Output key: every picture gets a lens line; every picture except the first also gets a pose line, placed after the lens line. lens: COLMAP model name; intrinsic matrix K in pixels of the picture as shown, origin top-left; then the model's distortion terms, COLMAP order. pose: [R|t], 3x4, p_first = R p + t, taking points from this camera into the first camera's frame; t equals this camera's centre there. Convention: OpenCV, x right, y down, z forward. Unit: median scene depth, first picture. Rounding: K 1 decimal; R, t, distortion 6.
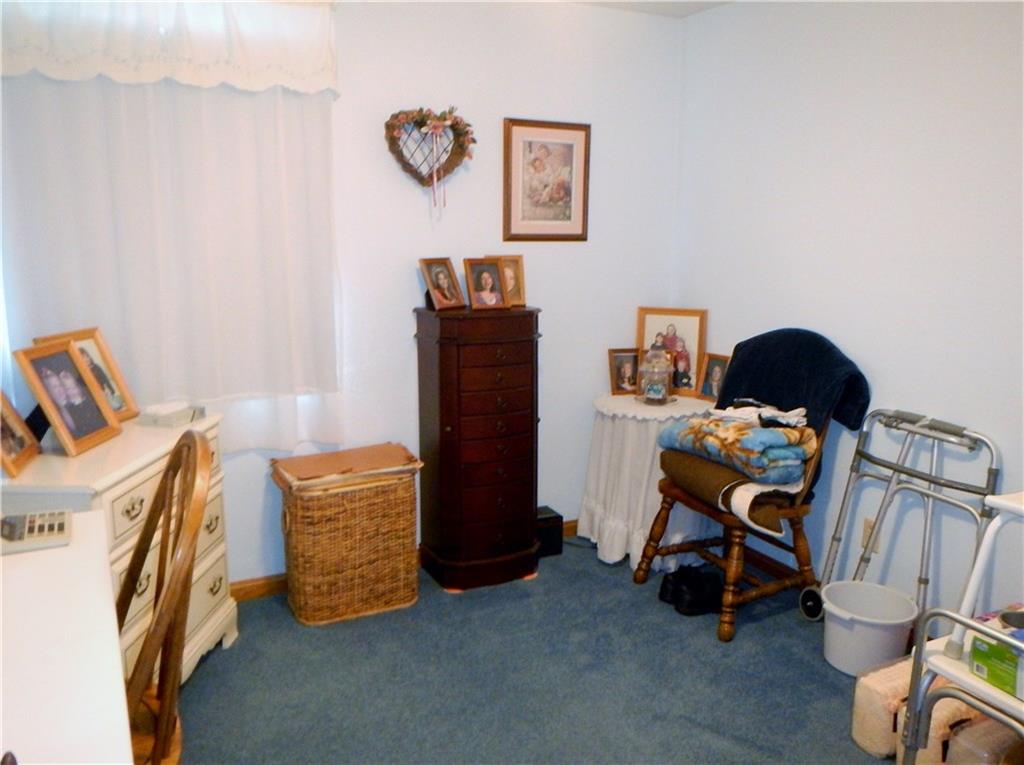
lens RADIAL K [[837.2, 0, 512.0], [0, 837.2, 378.0], [0, 0, 1]] dist [-0.011455, -0.004936]
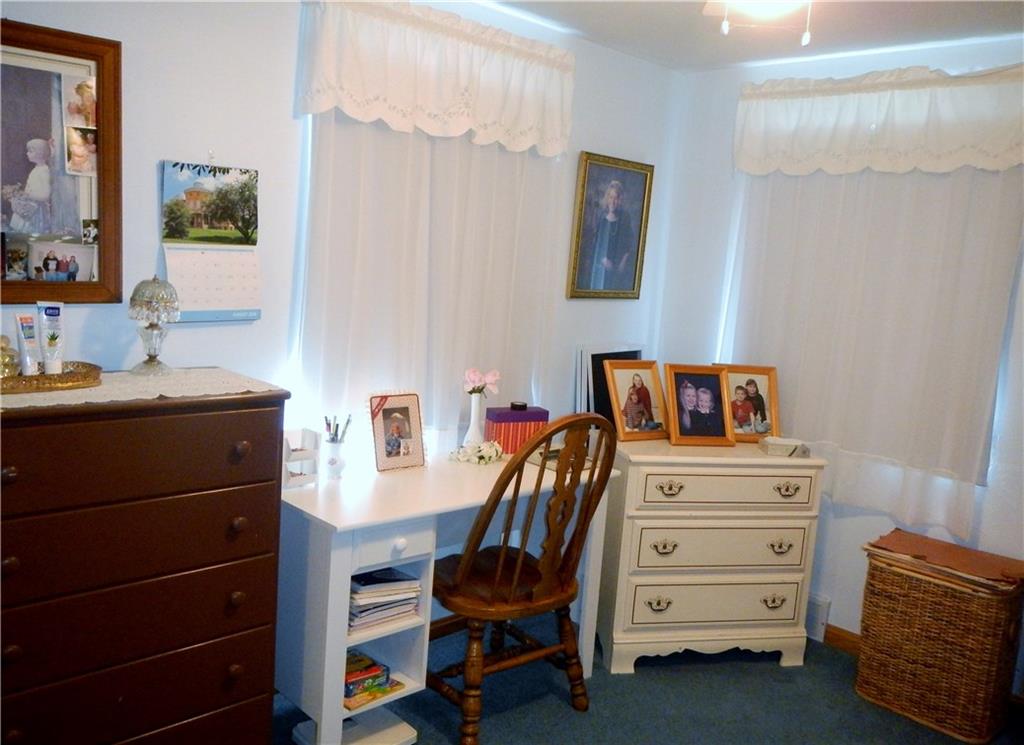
lens RADIAL K [[869.5, 0, 511.5], [0, 869.5, 376.5], [0, 0, 1]] dist [-0.001164, -0.003840]
pose [[0.276269, 0.152068, -0.948973, 0.573538], [-0.252211, 0.964268, 0.081094, -0.049051], [0.927397, 0.216938, 0.304751, 0.219698]]
